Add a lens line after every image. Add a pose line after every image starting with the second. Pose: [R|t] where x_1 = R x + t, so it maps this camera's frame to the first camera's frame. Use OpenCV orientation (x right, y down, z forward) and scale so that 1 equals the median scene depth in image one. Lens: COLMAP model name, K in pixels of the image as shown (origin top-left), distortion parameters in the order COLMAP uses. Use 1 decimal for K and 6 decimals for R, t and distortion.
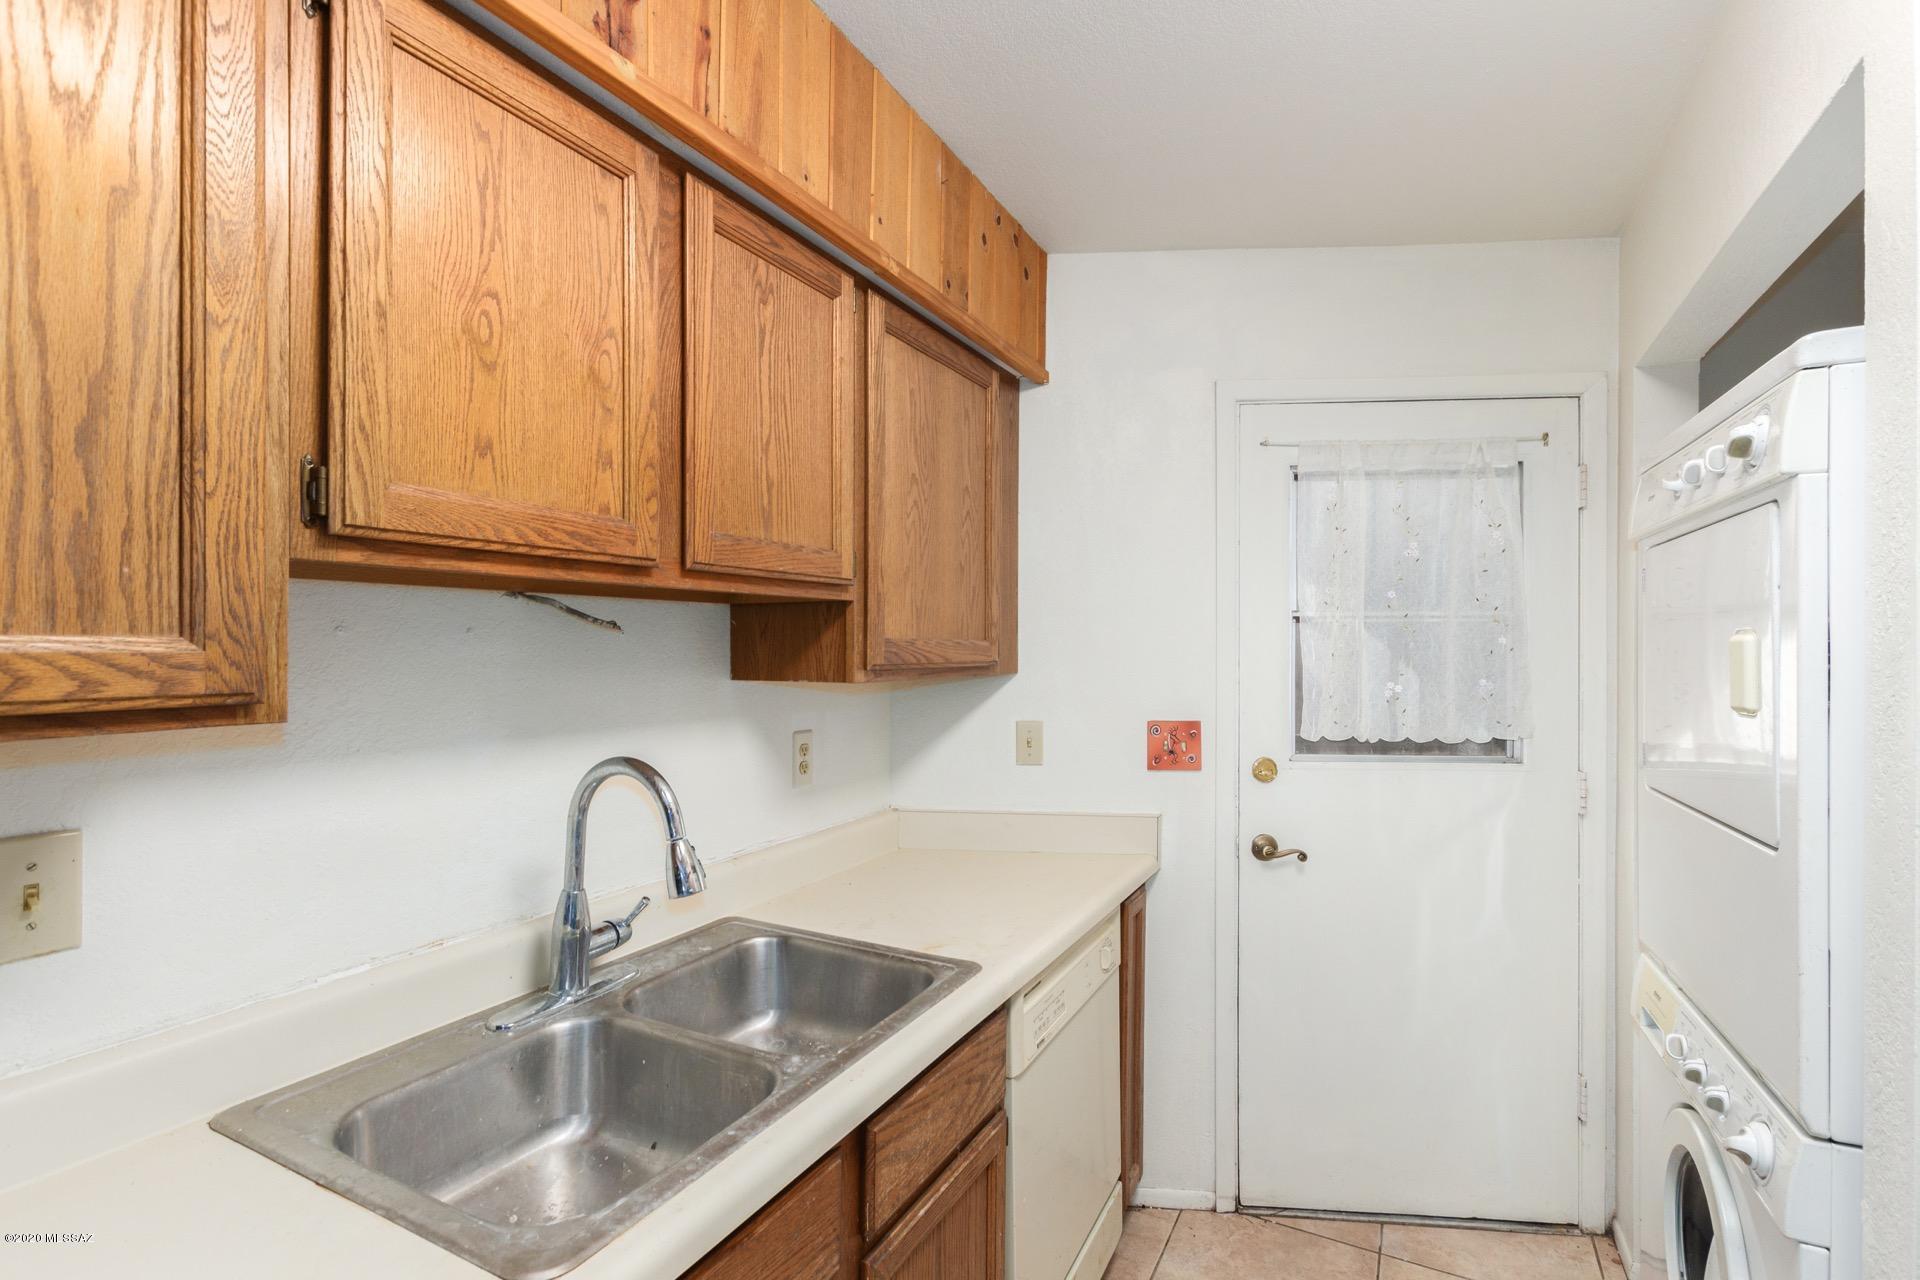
lens RADIAL K [[889.7, 0, 963.1], [0, 889.7, 648.3], [0, 0, 1]] dist [0.003467, 0.000050]
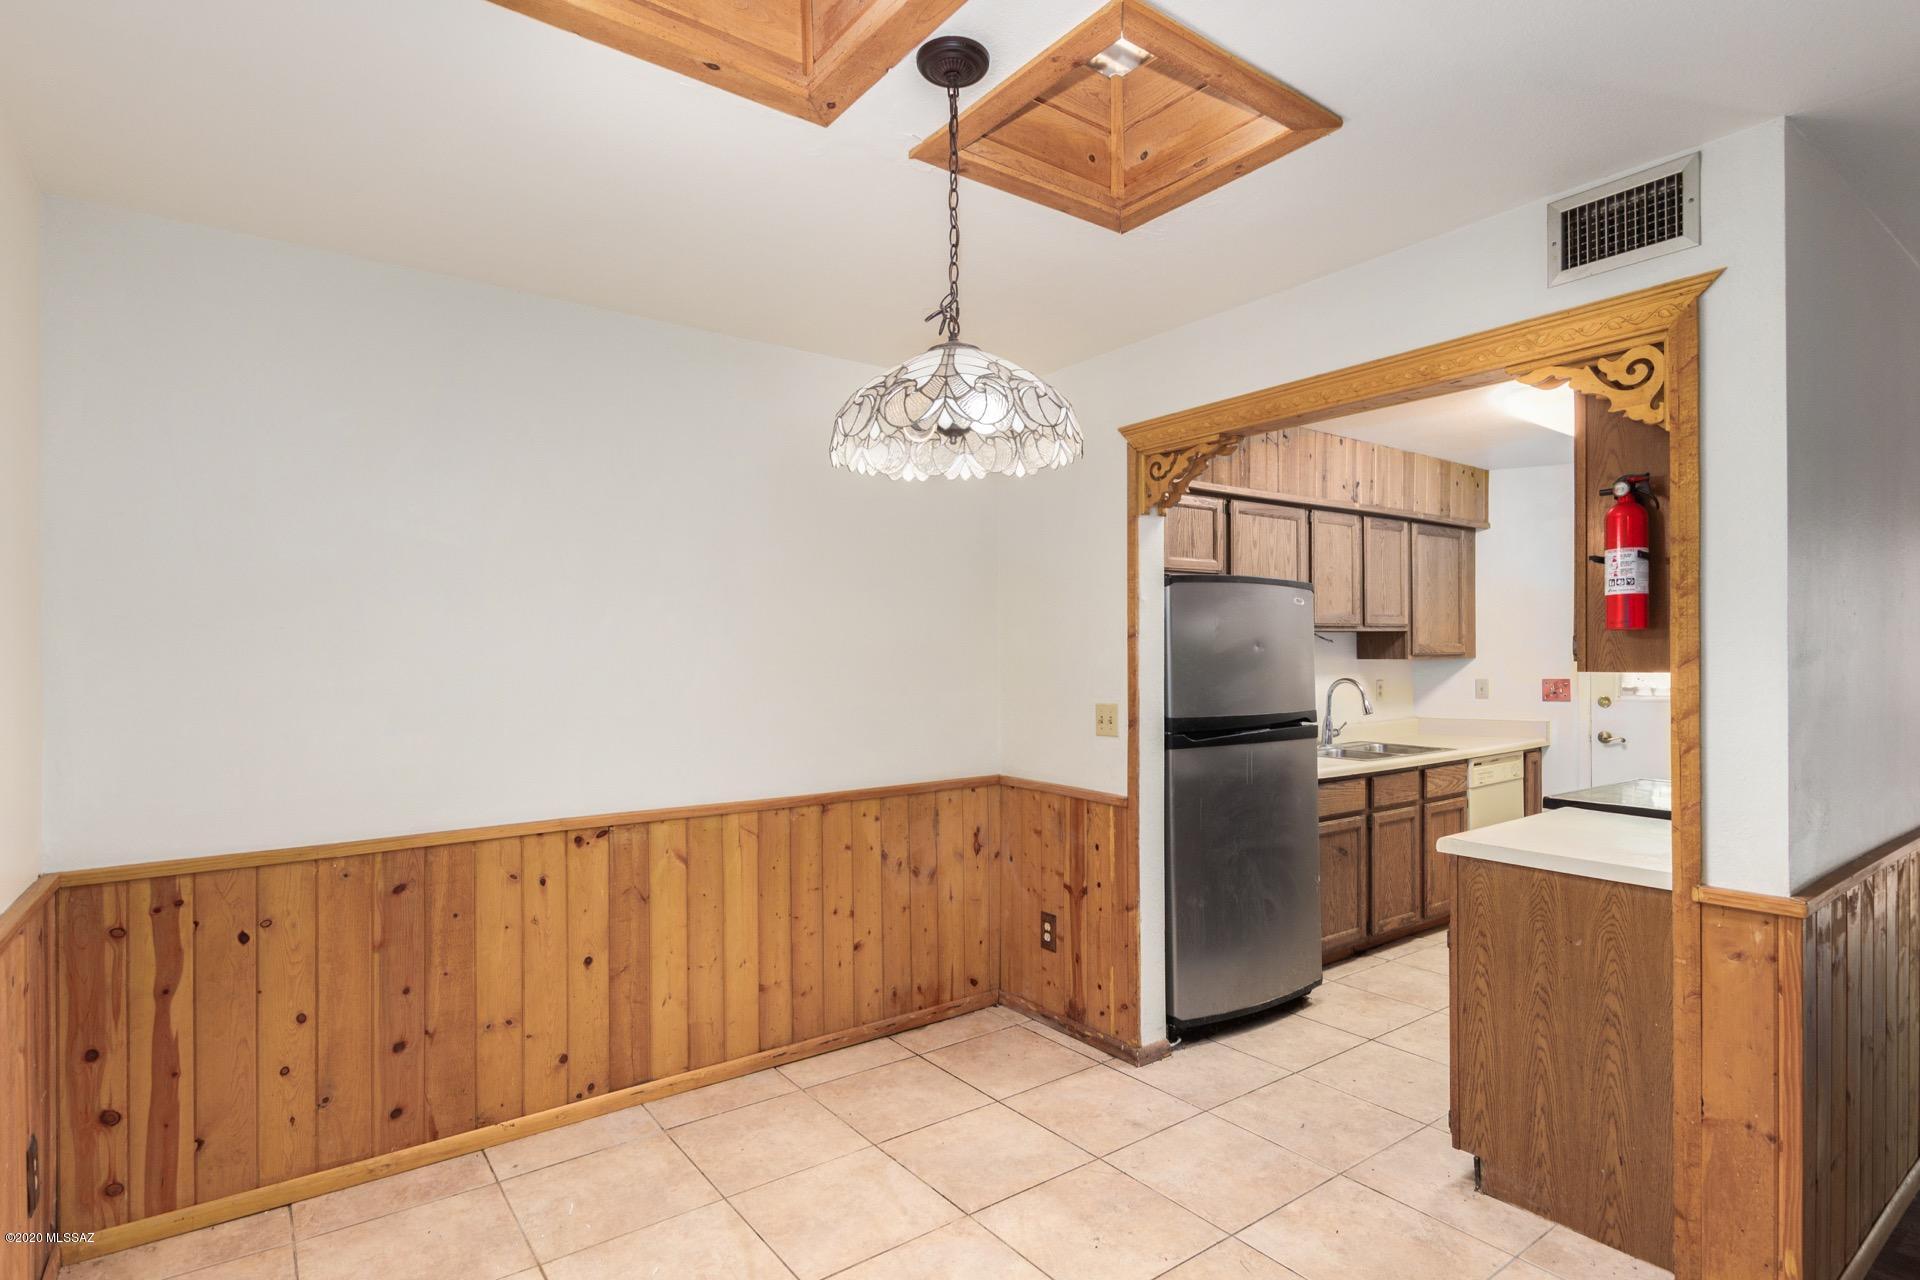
lens RADIAL K [[979.2, 0, 969.0], [0, 979.2, 653.1], [0, 0, 1]] dist [0.002334, -0.000162]
pose [[0.901245, -0.008605, -0.433223, -0.024167], [0.009640, 0.999954, 0.000192, 0.003567], [0.433202, -0.004350, 0.901287, -2.074439]]
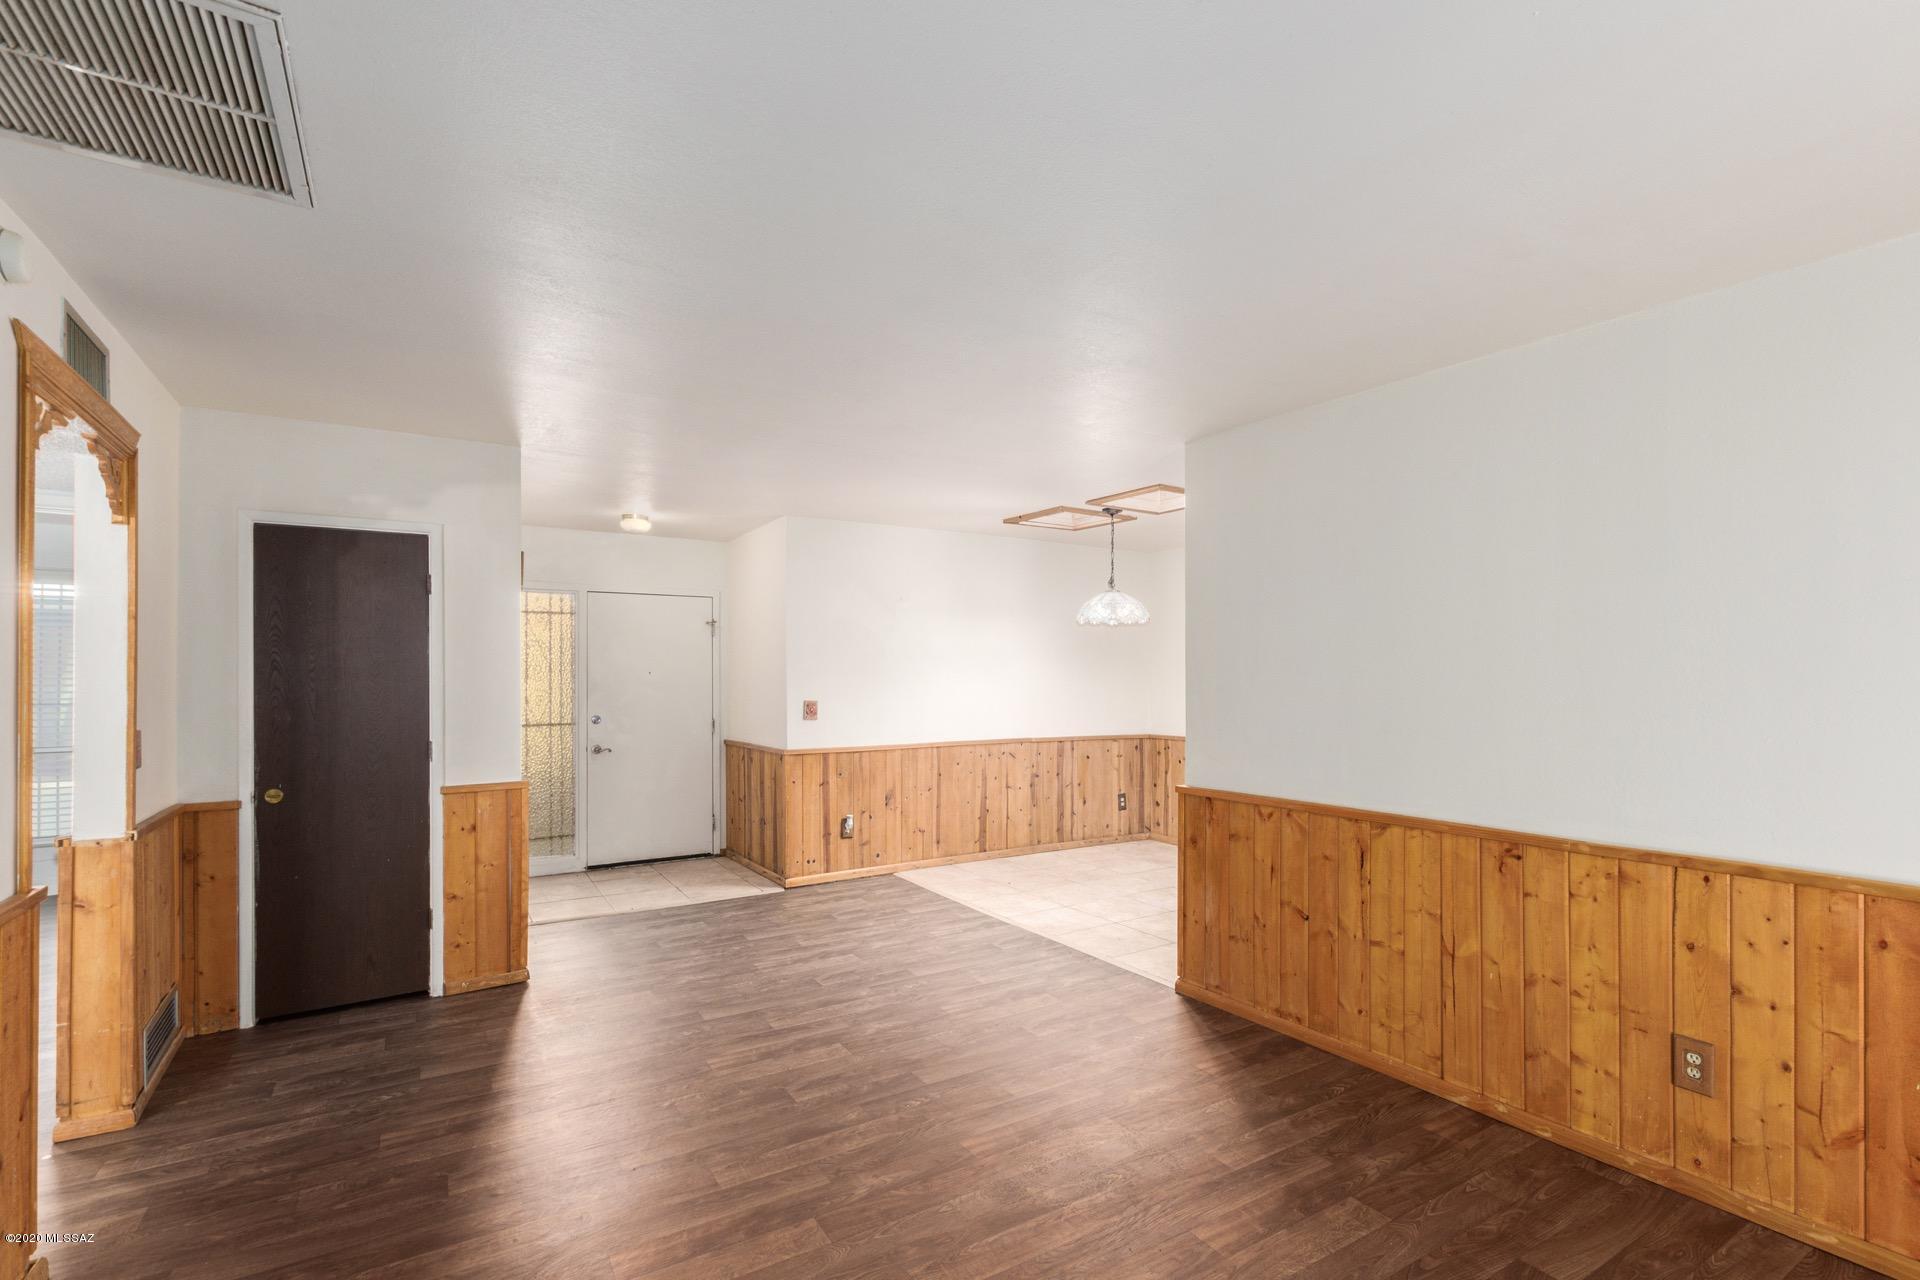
lens RADIAL K [[881.6, 0, 969.0], [0, 881.6, 668.3], [0, 0, 1]] dist [0.012409, -0.006655]
pose [[-0.493701, -0.012226, -0.869546, 2.256408], [-0.000293, 0.999903, -0.013892, 0.017768], [0.869632, -0.006604, -0.493657, -0.291421]]
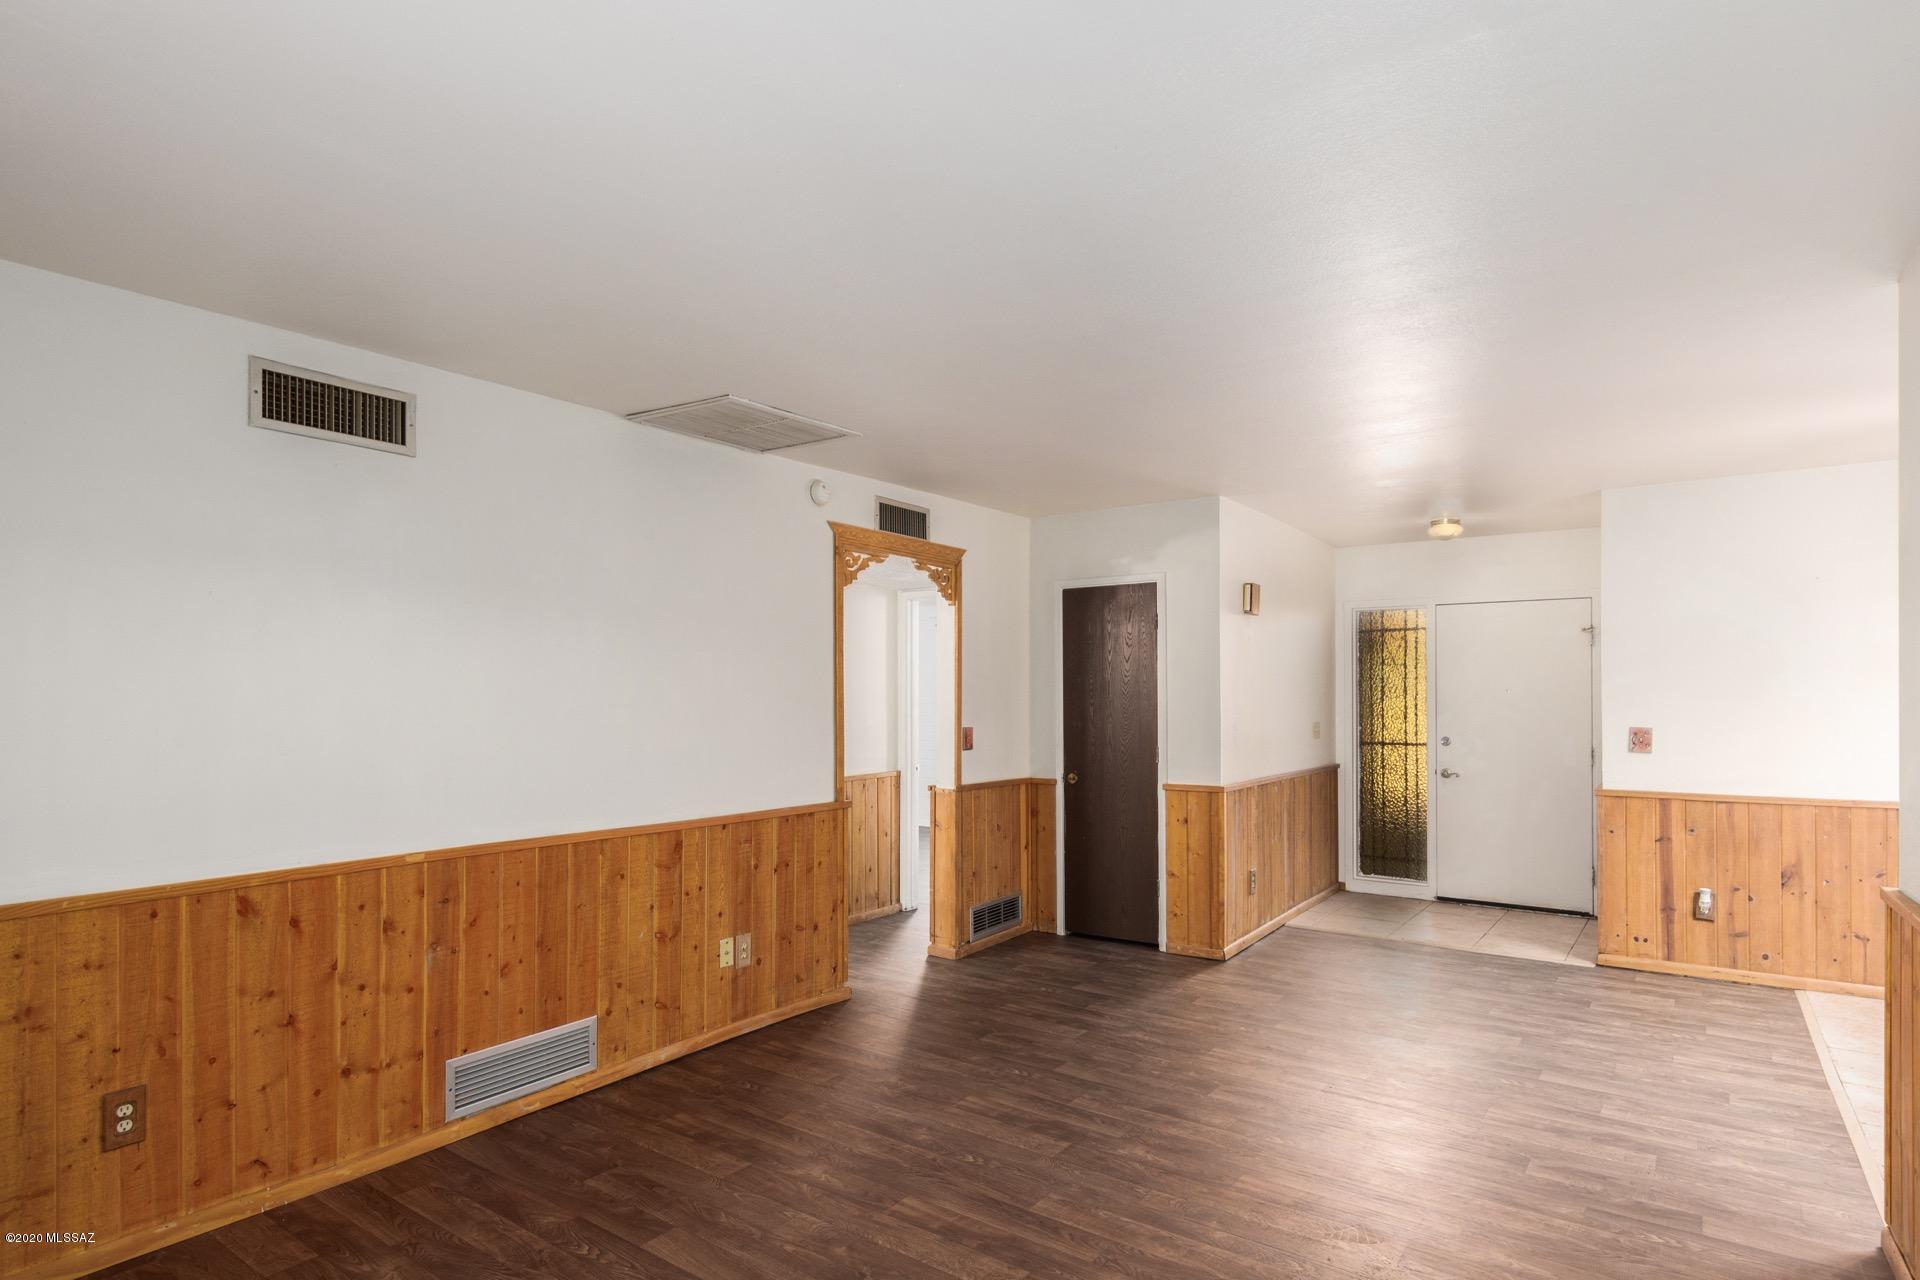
lens RADIAL K [[1019.2, 0, 965.0], [0, 1019.2, 689.5], [0, 0, 1]] dist [0.000200, -0.000630]
pose [[-0.991804, -0.004501, 0.127692, 1.297816], [-0.005233, 0.999972, -0.005392, 0.011994], [-0.127664, -0.006015, -0.991799, 0.587780]]
